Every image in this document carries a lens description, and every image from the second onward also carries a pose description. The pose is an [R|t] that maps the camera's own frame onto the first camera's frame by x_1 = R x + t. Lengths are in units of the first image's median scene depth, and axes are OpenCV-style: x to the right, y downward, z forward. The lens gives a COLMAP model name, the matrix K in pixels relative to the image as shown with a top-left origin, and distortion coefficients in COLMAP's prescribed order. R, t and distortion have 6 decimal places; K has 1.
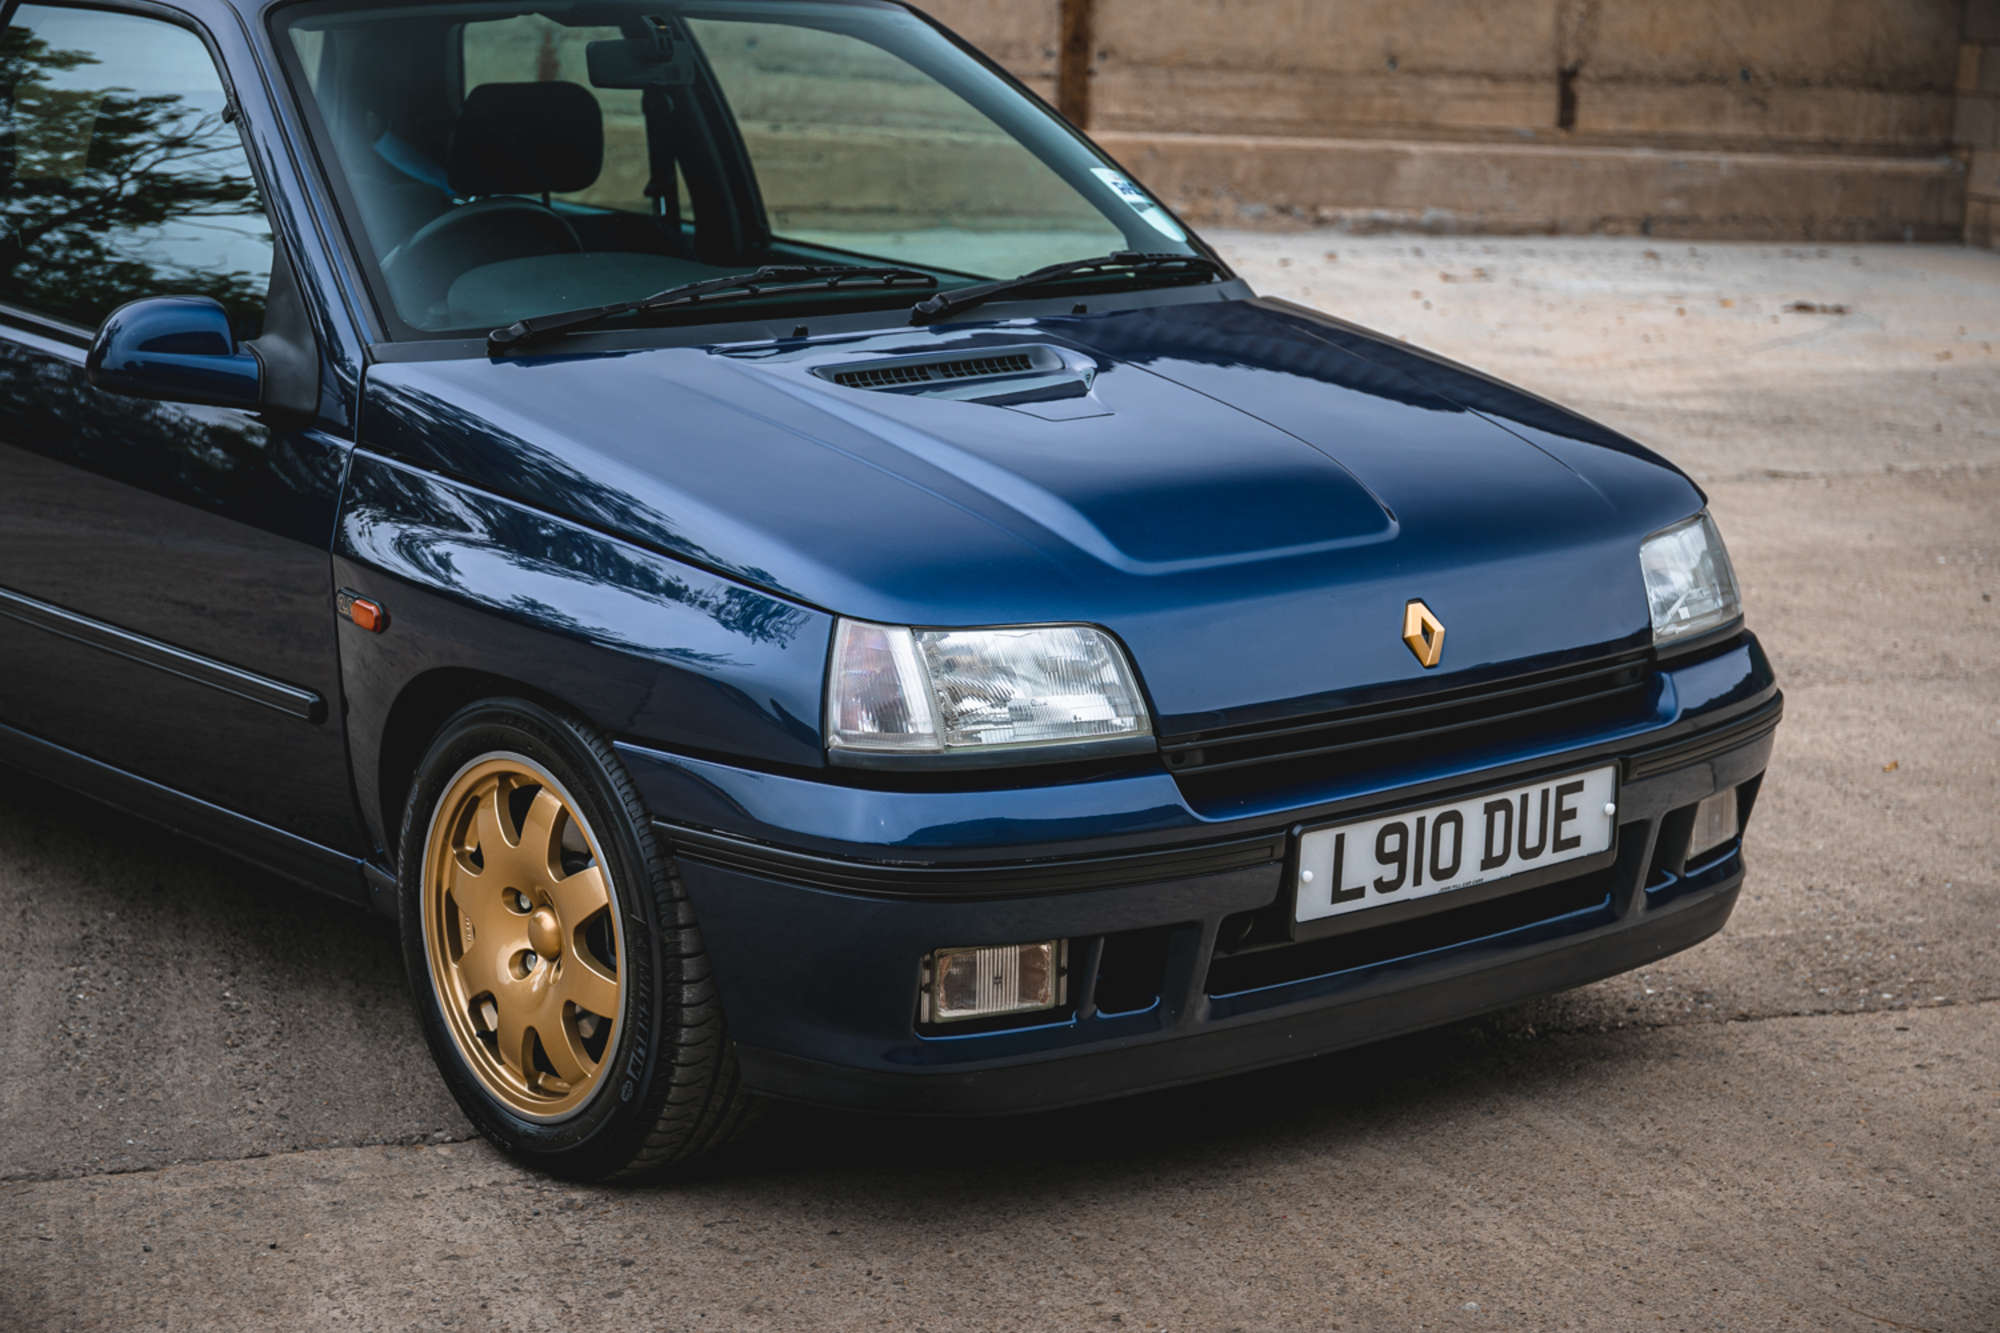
lens RADIAL K [[3693.1, 0, 1000.0], [0, 3693.1, 666.5], [0, 0, 1]] dist [0.095242, 0.409432]
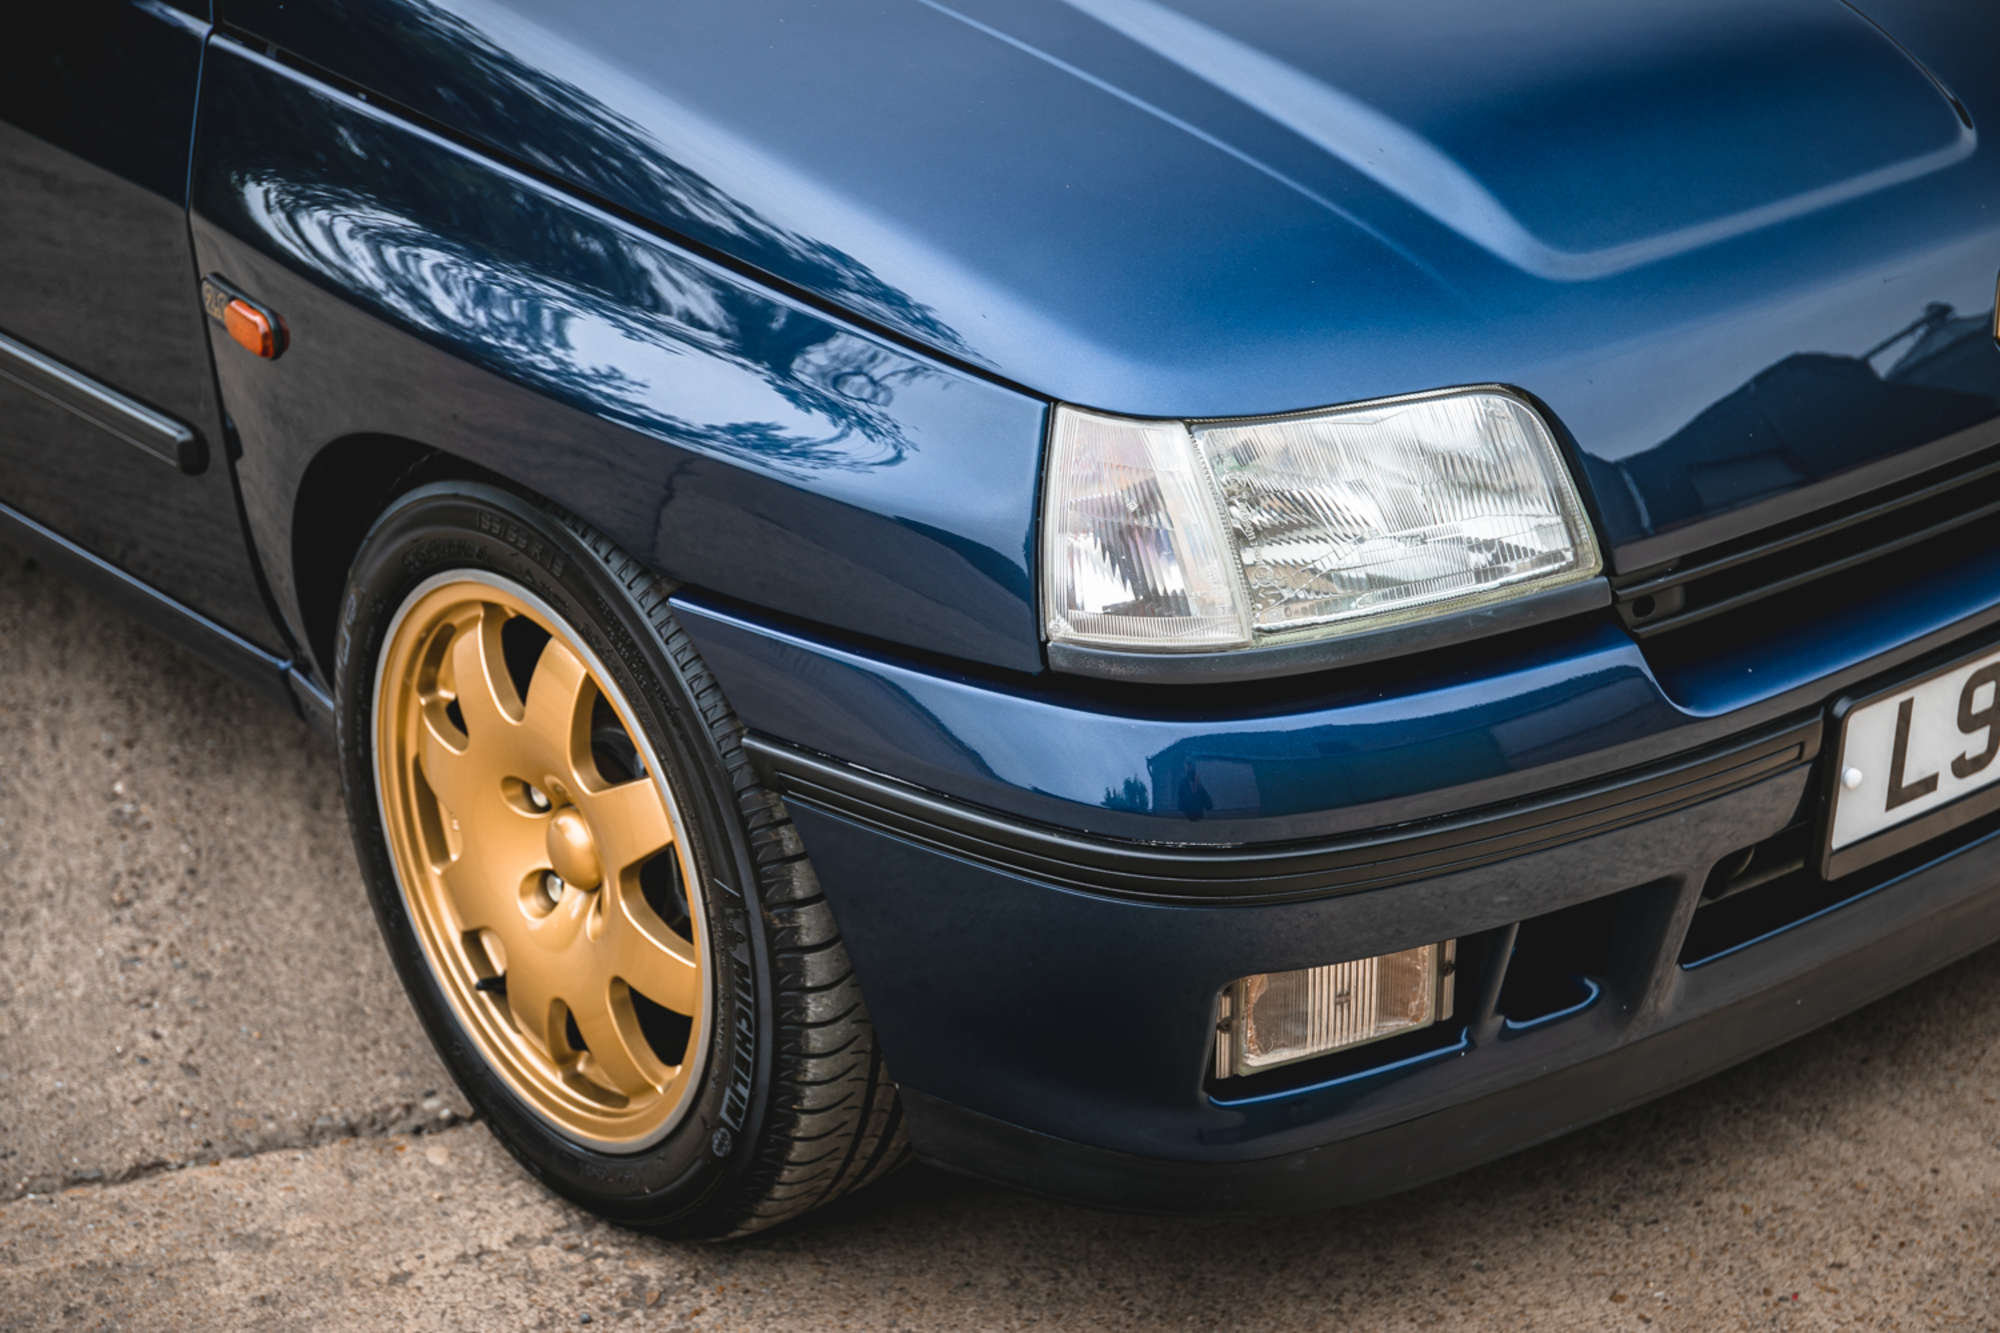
lens RADIAL K [[3693.1, 0, 1000.0], [0, 3693.1, 666.5], [0, 0, 1]] dist [0.095242, 0.409432]
pose [[0.999385, -0.030647, -0.017032, -0.040547], [0.033552, 0.976931, 0.210901, -0.086551], [0.010175, -0.211343, 0.977359, 0.405260]]
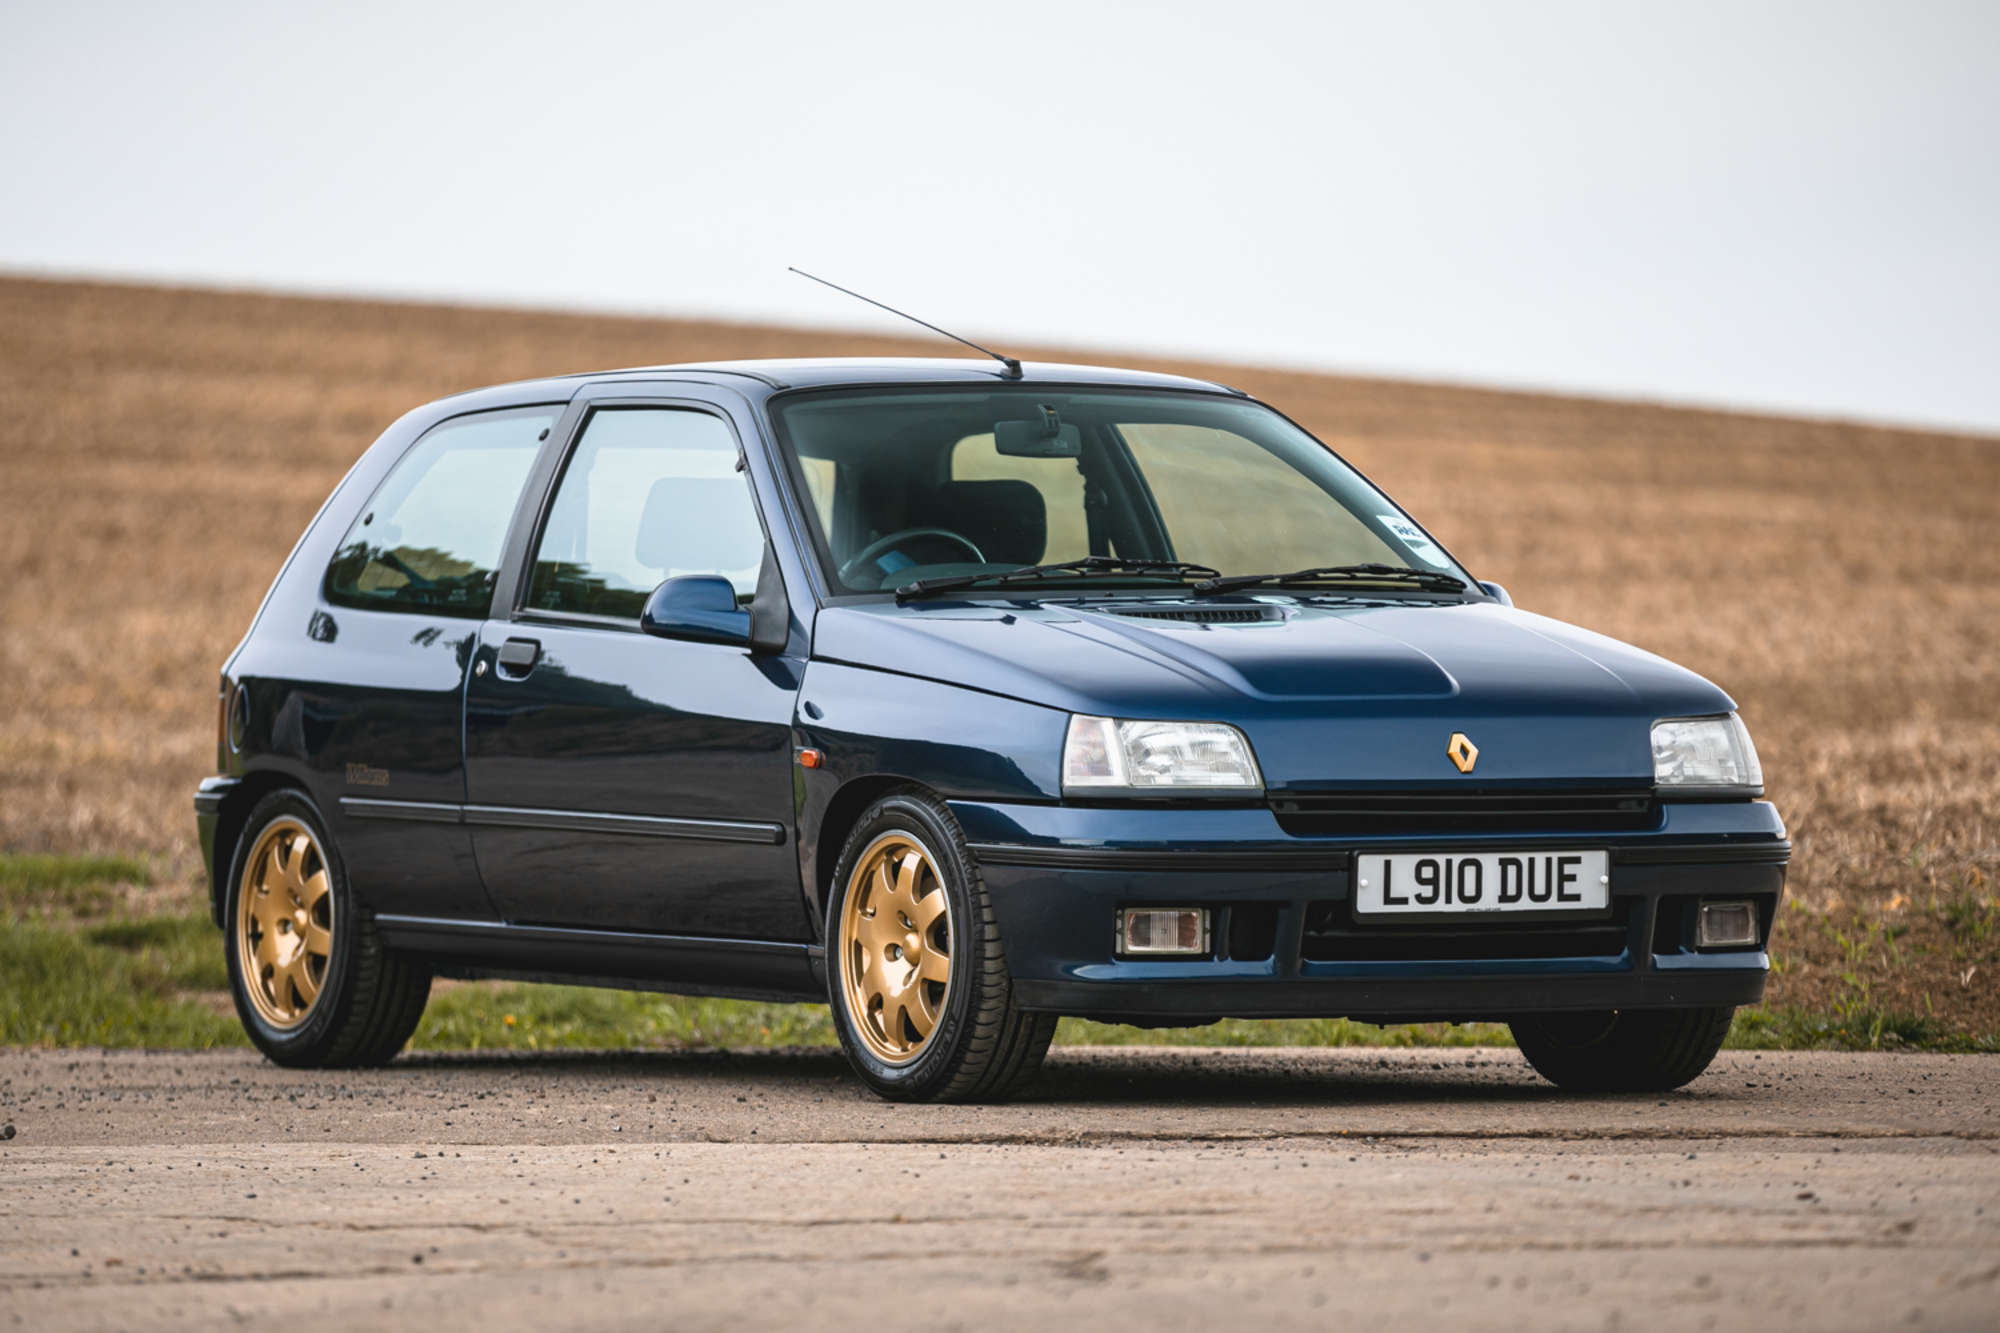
lens RADIAL K [[11459.0, 0, 1000.0], [0, 11459.0, 666.5], [0, 0, 1]] dist [2.593091, 14.054380]
pose [[0.982343, -0.009091, -0.186867, 0.836390], [-0.027575, 0.980875, -0.192677, 0.904088], [0.185045, 0.194427, 0.963305, -3.761816]]
